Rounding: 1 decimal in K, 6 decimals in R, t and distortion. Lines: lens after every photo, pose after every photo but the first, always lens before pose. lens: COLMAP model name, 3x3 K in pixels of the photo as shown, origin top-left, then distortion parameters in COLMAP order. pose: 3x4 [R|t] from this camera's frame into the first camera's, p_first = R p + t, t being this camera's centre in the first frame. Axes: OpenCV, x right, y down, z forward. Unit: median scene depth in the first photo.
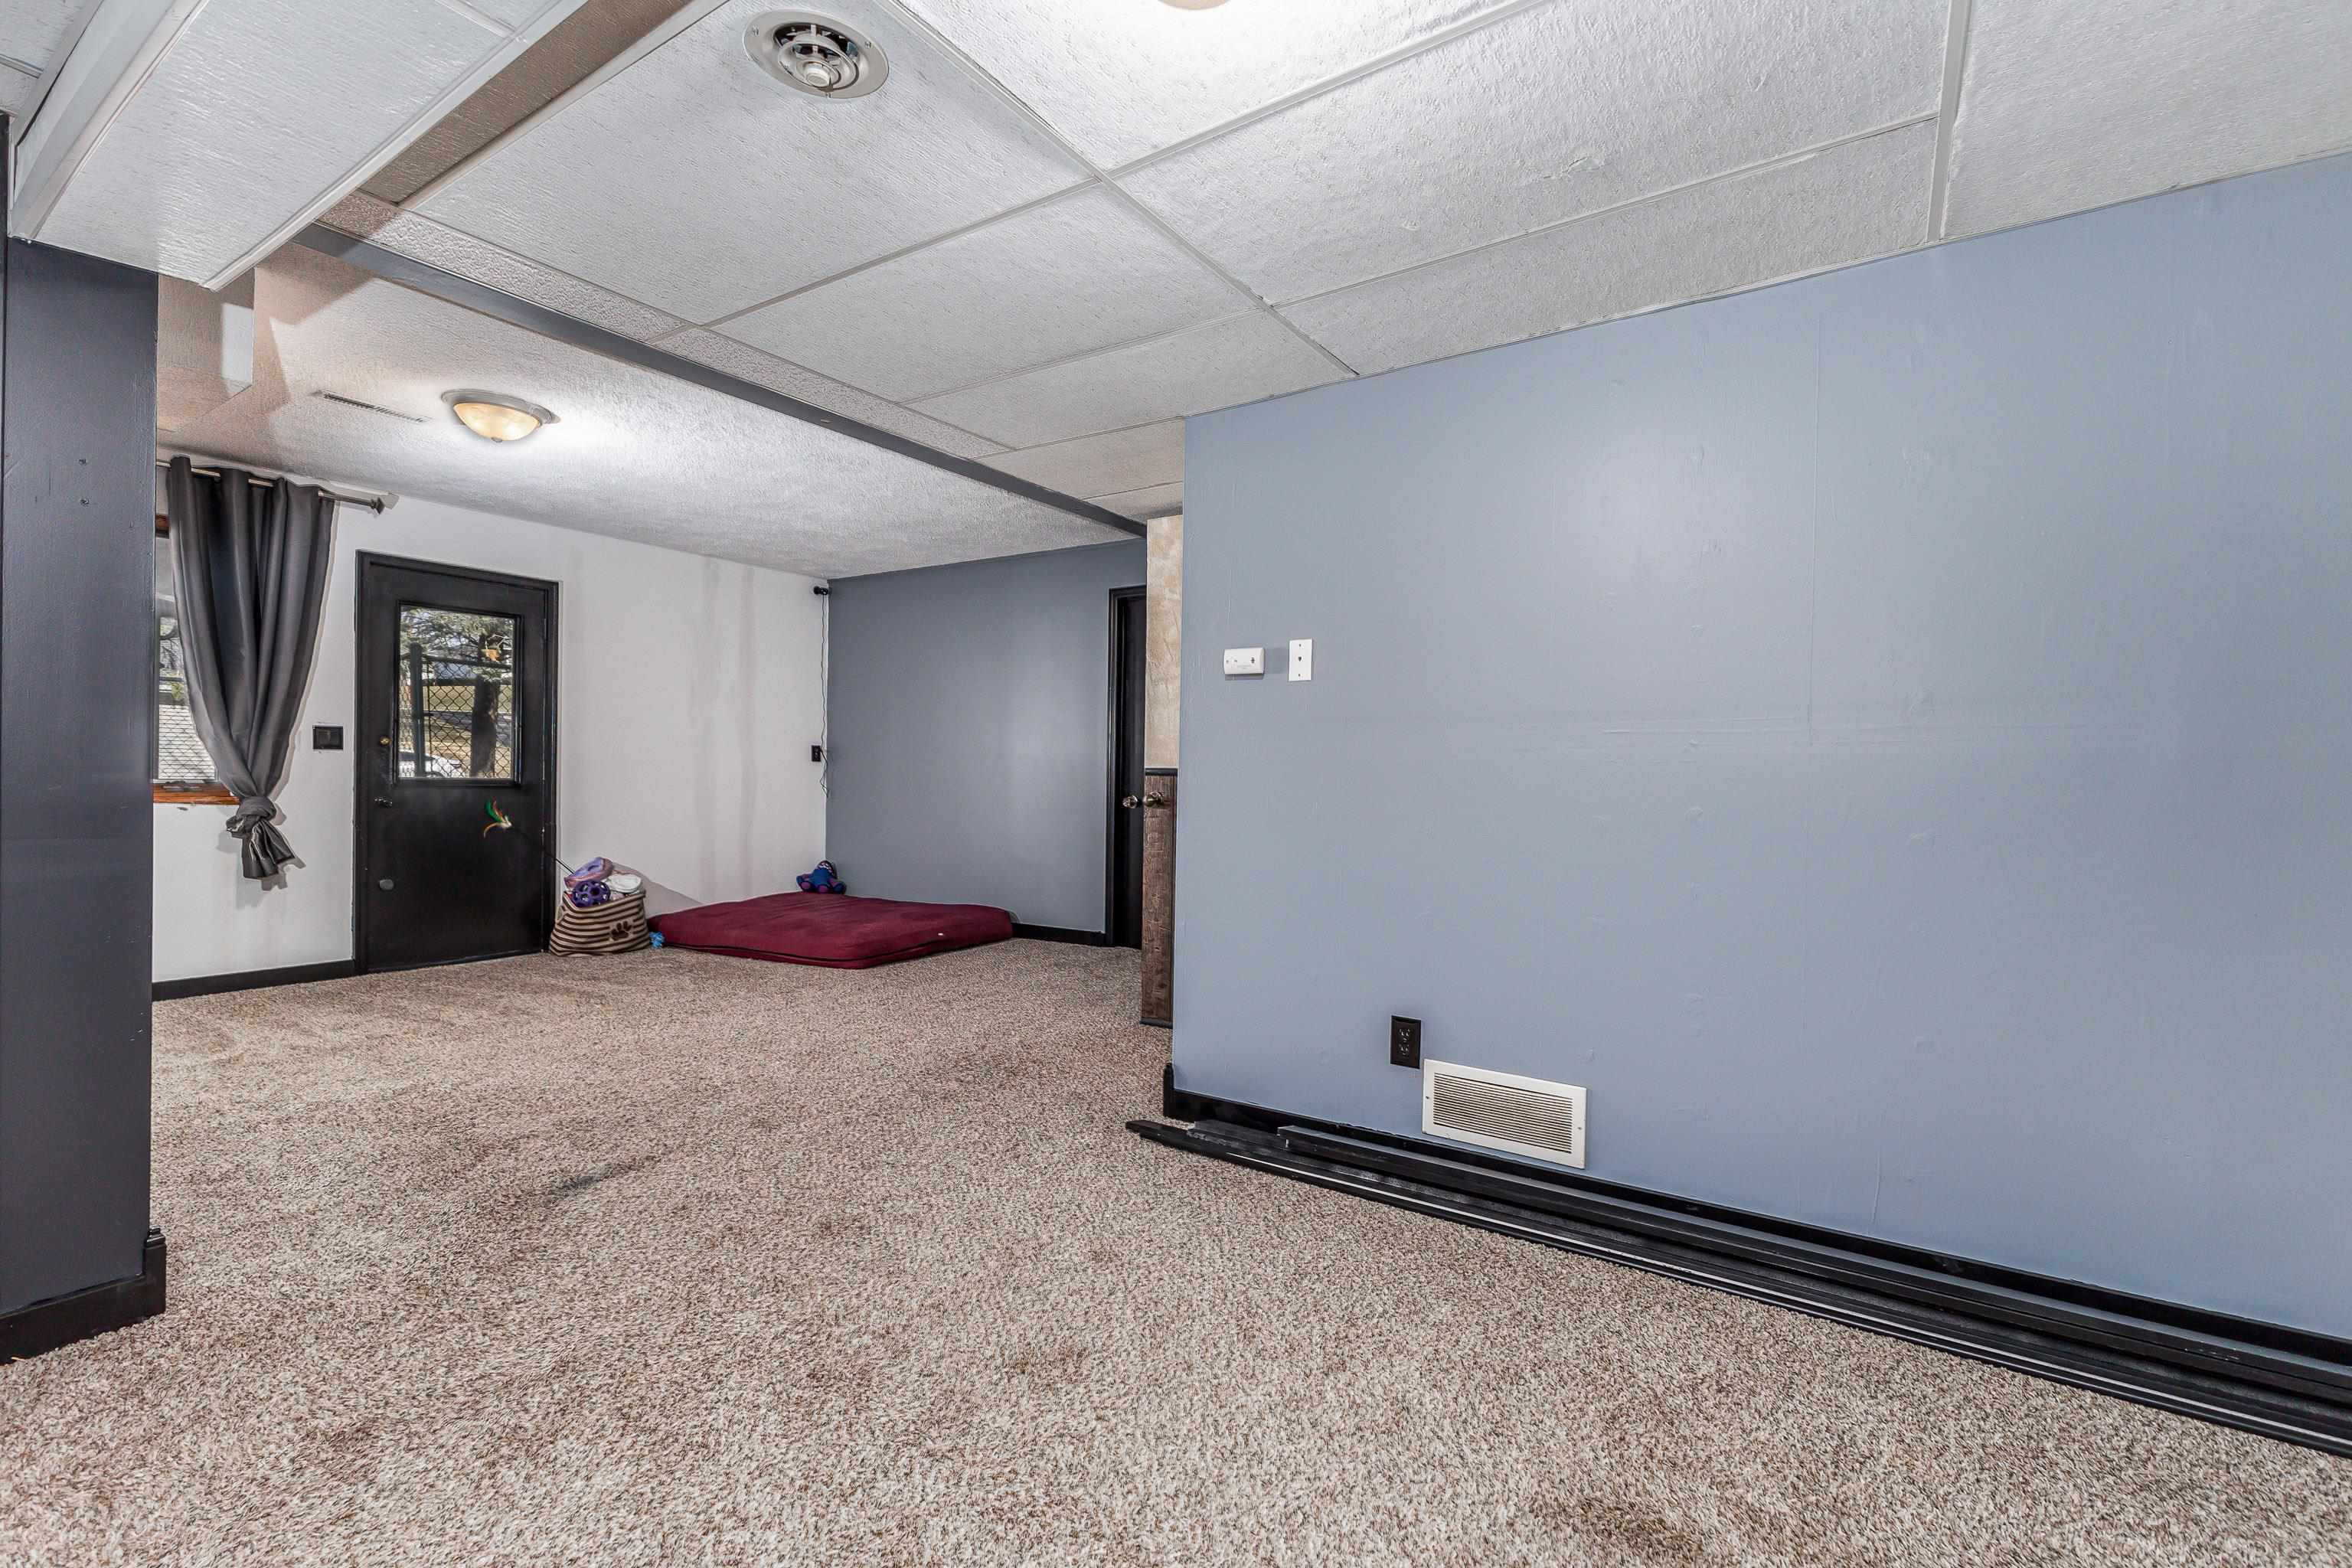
lens RADIAL K [[1036.0, 0, 1165.1], [0, 1036.0, 779.0], [0, 0, 1]] dist [0.013531, 0.000182]
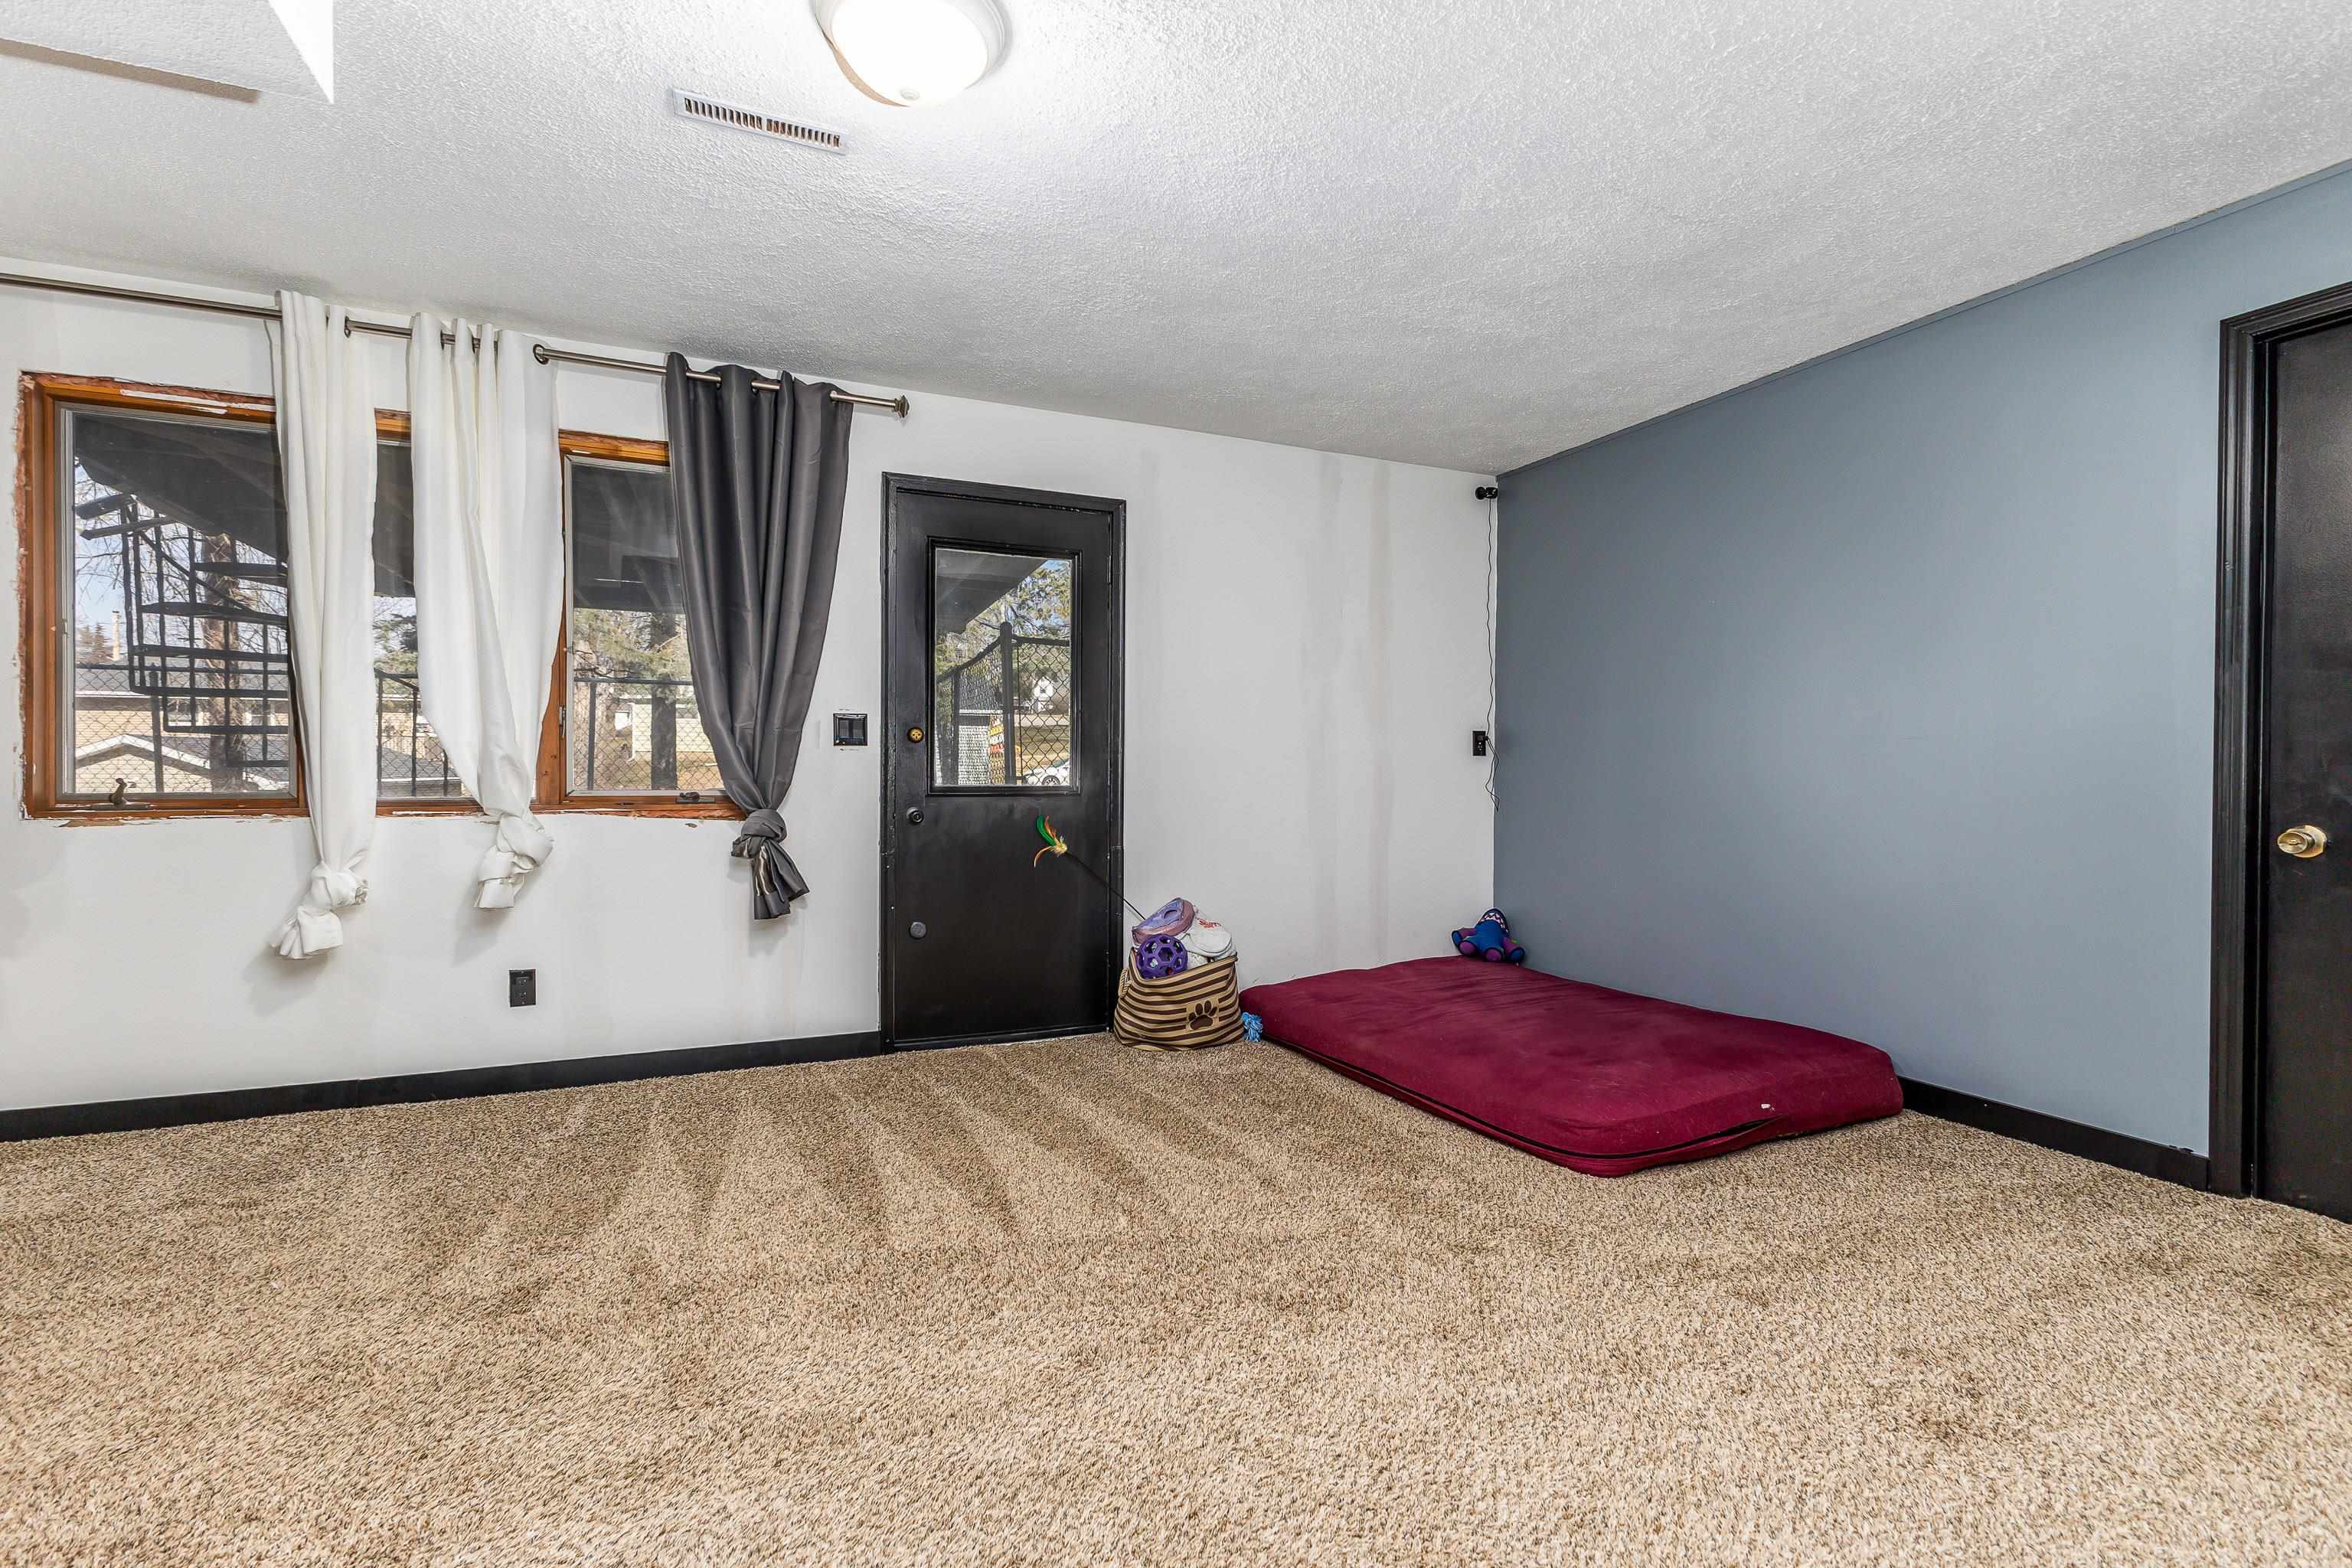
lens RADIAL K [[1036.0, 0, 1165.1], [0, 1036.0, 779.0], [0, 0, 1]] dist [0.013531, 0.000182]
pose [[0.838032, -0.002796, -0.545613, -0.184061], [0.002709, 0.999996, -0.000964, -0.002573], [0.545614, -0.000670, 0.838036, 0.436559]]
